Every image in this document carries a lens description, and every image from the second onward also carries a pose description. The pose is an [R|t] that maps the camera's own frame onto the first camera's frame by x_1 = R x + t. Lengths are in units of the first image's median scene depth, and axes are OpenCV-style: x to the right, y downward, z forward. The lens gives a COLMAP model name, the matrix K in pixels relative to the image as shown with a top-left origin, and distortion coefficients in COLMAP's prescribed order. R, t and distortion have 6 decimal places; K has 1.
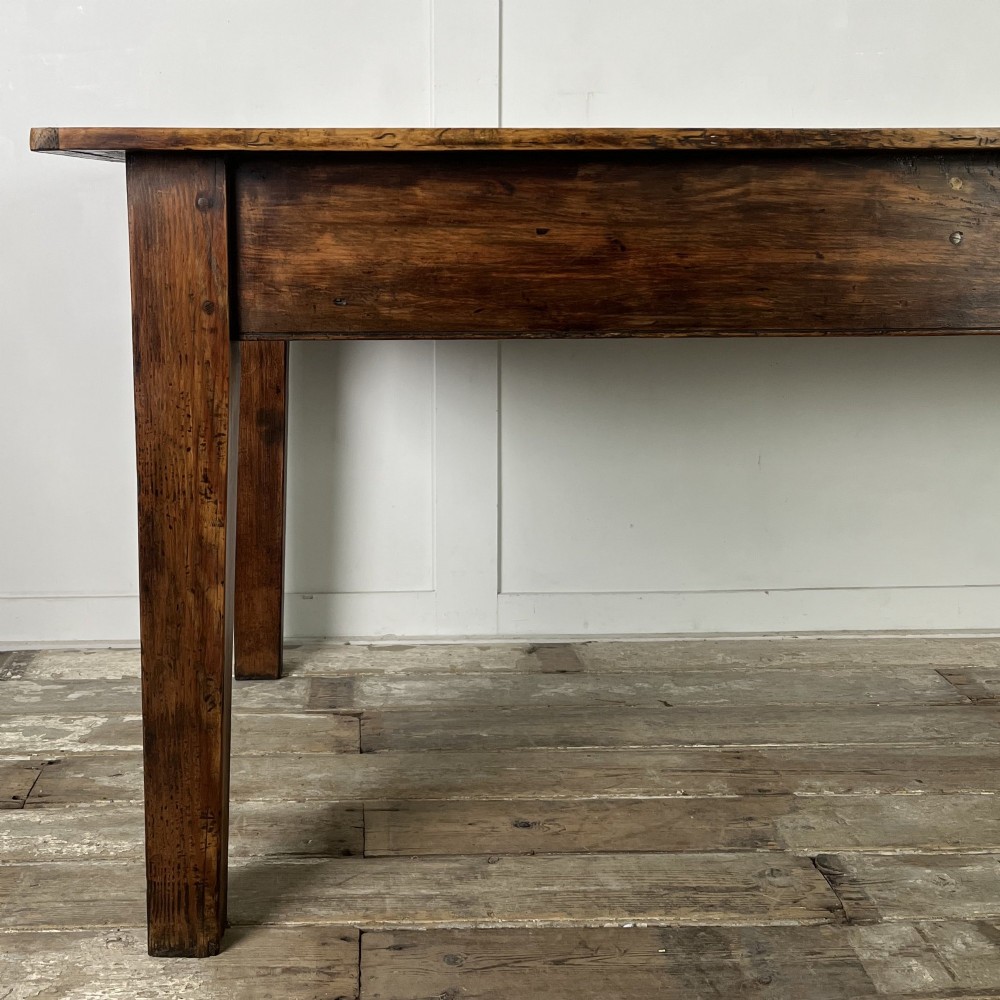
lens RADIAL K [[1223.2, 0, 393.1], [0, 1223.2, 315.7], [0, 0, 1]] dist [0.027269, 0.000000]
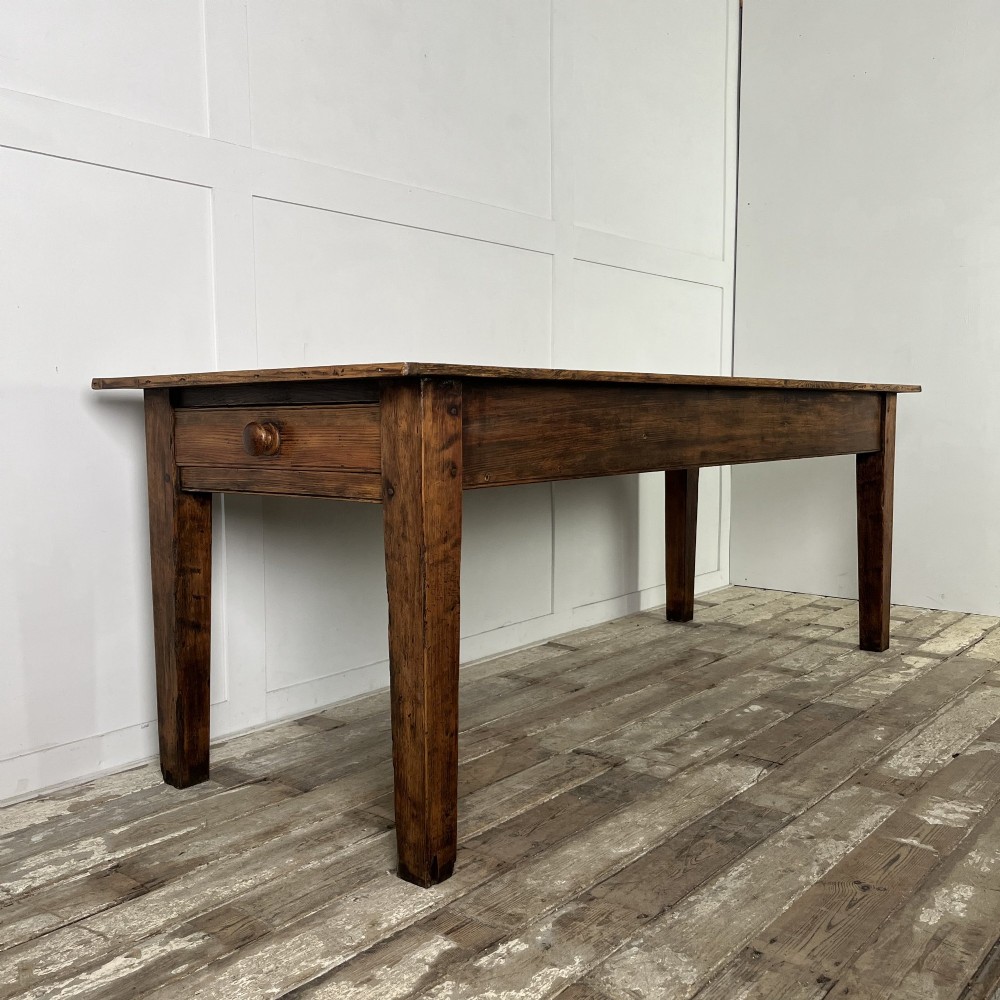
lens RADIAL K [[1030.2, 0, 510.5], [0, 1030.2, 495.7], [0, 0, 1]] dist [0.023655, 0.000000]
pose [[0.642503, -0.059514, 0.763969, -1.067944], [0.077839, 0.996891, 0.012195, 0.015469], [-0.762320, 0.051631, 0.645138, 0.017471]]
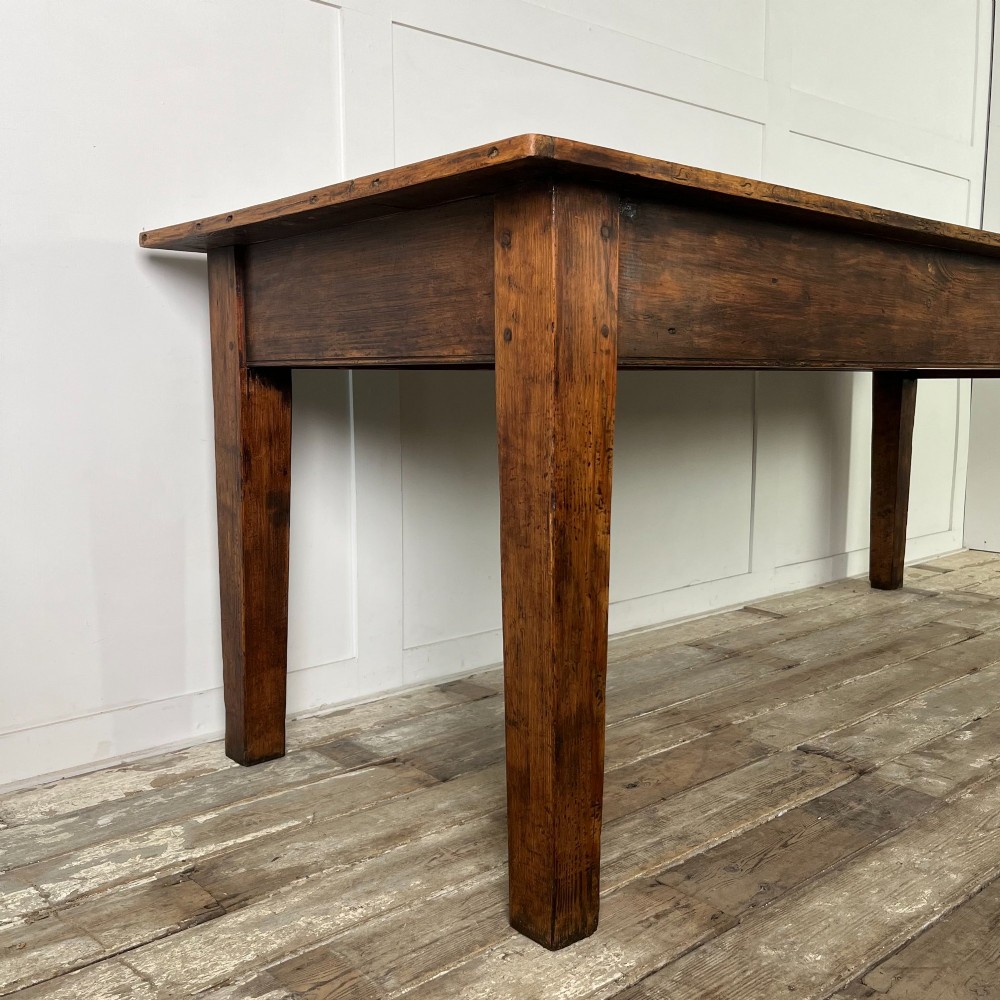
lens RADIAL K [[1030.2, 0, 492.0], [0, 1030.2, 494.1], [0, 0, 1]] dist [0.023655, 0.000000]
pose [[0.764805, -0.066760, 0.640793, -0.782113], [0.062898, 0.997603, 0.028863, 0.100016], [-0.641184, 0.018230, 0.767171, 0.348427]]
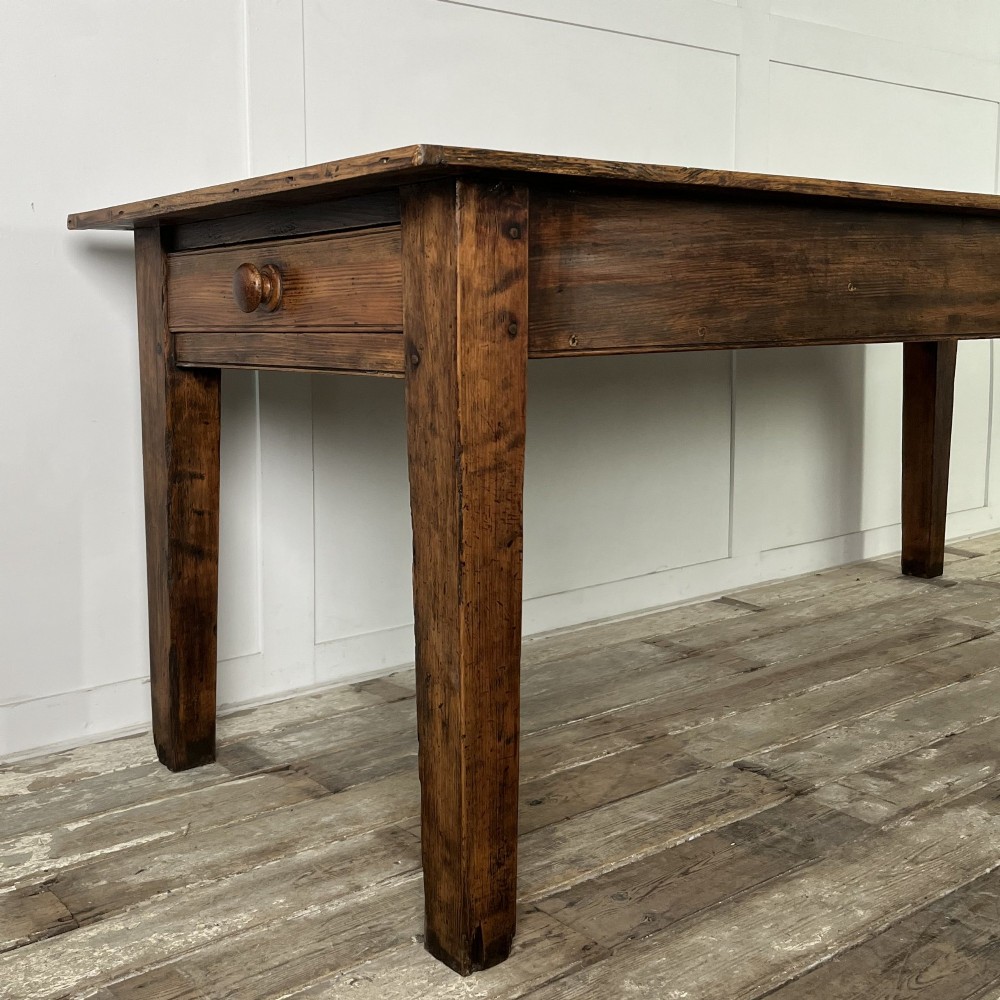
lens RADIAL K [[1210.4, 0, 410.4], [0, 1210.4, 414.7], [0, 0, 1]] dist [0.023504, 0.000000]
pose [[0.812601, -0.051066, 0.580579, -0.750364], [0.062348, 0.998054, 0.000521, 0.059102], [-0.579476, 0.035775, 0.814204, 0.171584]]
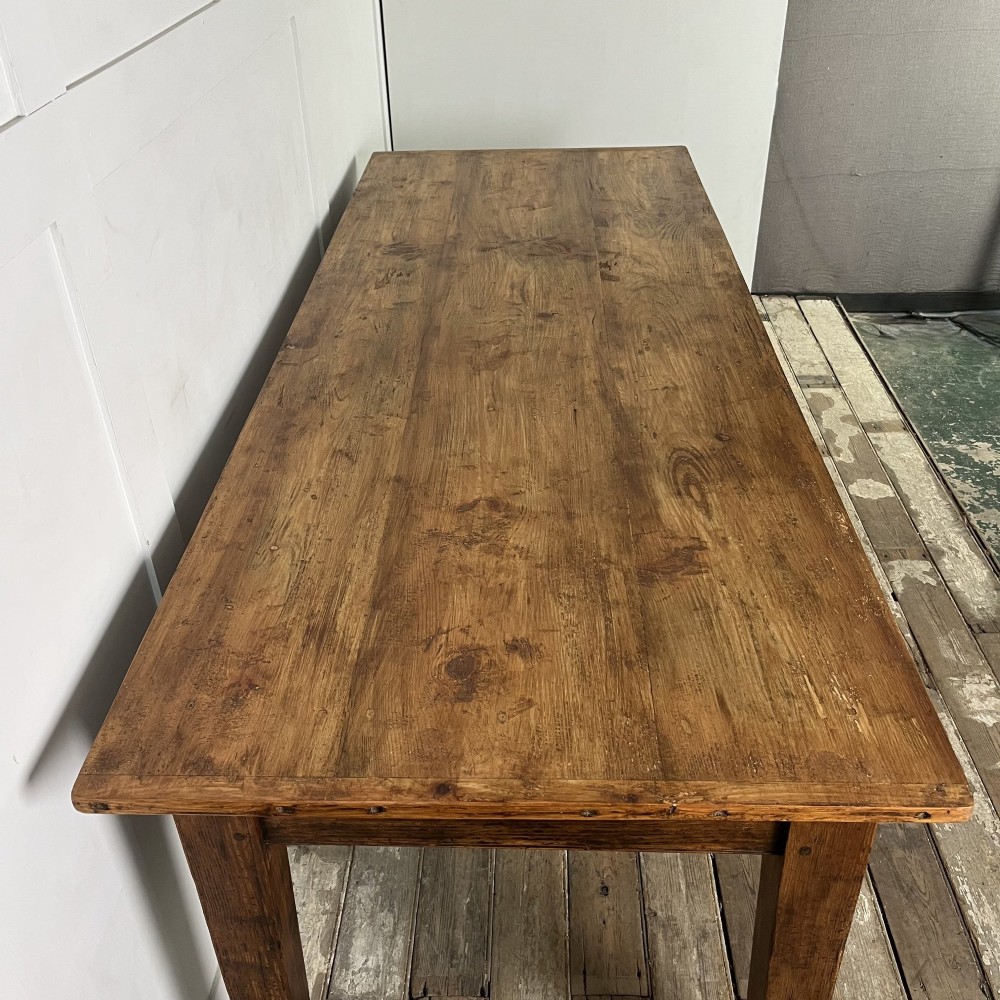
lens RADIAL K [[1030.2, 0, 498.5], [0, 1030.2, 498.5], [0, 0, 1]] dist [0.023655, 0.000000]
pose [[0.047056, -0.554996, 0.830521, -0.808223], [0.123860, 0.828268, 0.546472, -0.806726], [-0.991183, 0.077153, 0.107717, 1.156518]]
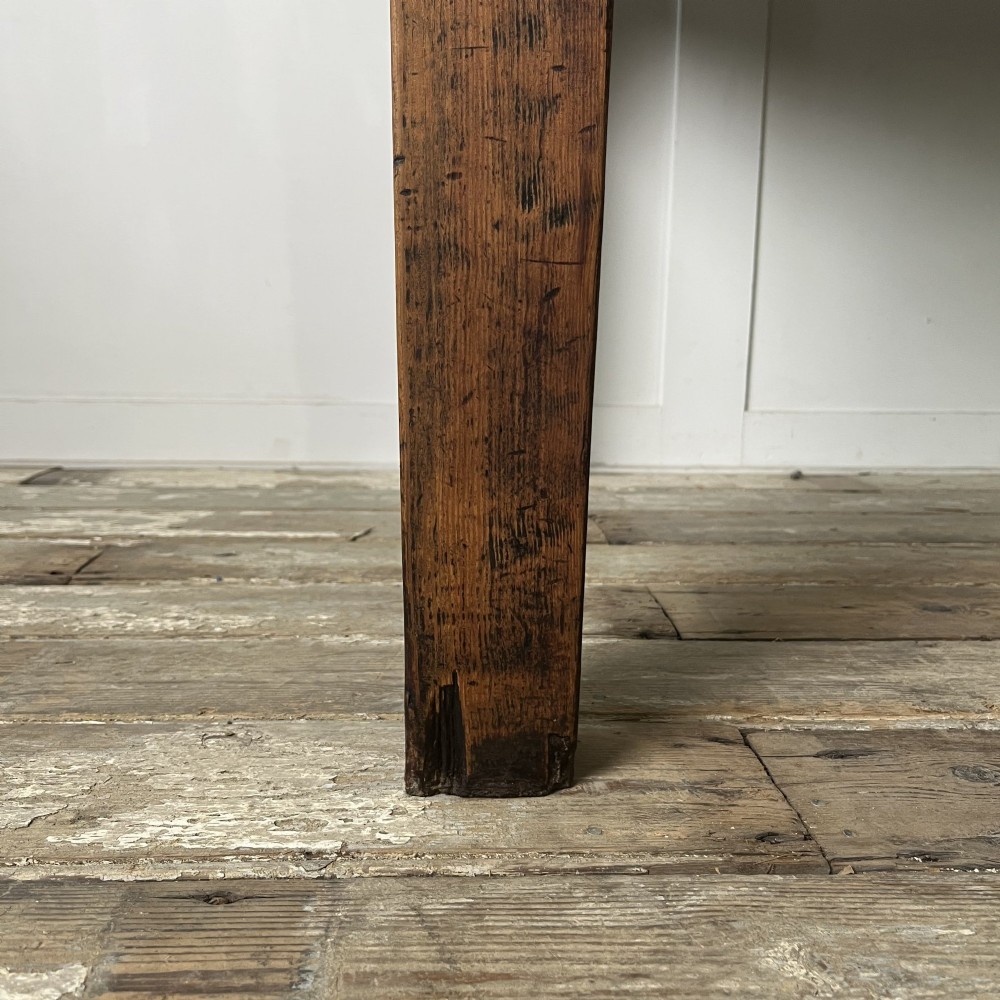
lens RADIAL K [[1030.2, 0, 499.3], [0, 1030.2, 502.1], [0, 0, 1]] dist [0.023655, 0.000000]
pose [[0.999397, 0.016108, 0.030755, -0.139018], [-0.018654, 0.996260, 0.084371, 0.395631], [-0.029281, -0.084893, 0.995960, 0.637793]]
